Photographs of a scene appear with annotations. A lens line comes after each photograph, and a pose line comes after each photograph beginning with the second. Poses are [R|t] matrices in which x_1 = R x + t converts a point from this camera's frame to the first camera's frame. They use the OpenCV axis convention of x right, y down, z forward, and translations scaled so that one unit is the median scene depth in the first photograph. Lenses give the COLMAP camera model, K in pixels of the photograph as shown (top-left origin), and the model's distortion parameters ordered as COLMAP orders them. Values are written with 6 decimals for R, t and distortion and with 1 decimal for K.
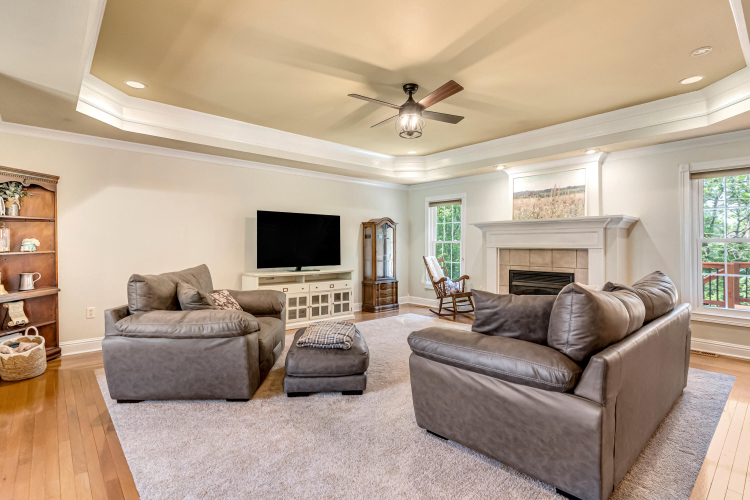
lens RADIAL K [[365.5, 0, 375.7], [0, 365.5, 236.4], [0, 0, 1]] dist [0.000092, 0.000025]
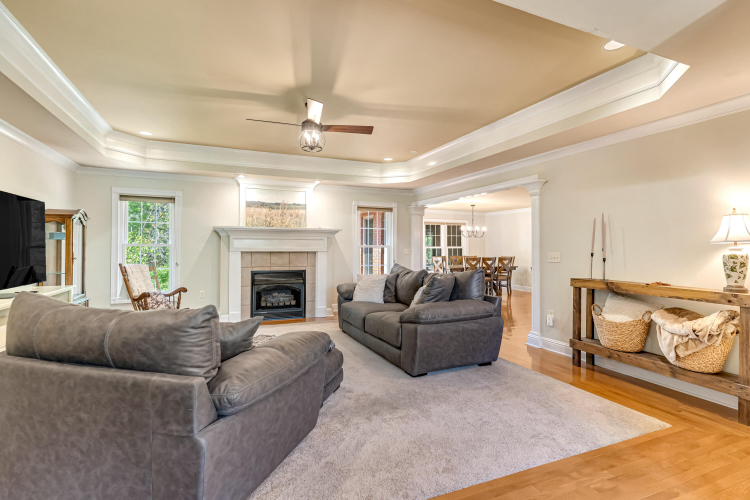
lens RADIAL K [[363.4, 0, 373.3], [0, 363.4, 247.7], [0, 0, 1]] dist [0.000185, 0.000039]
pose [[0.318949, 0.004712, 0.947760, -0.580190], [-0.023913, 0.999709, 0.003077, 0.008589], [-0.947470, -0.023646, 0.318969, 0.314665]]
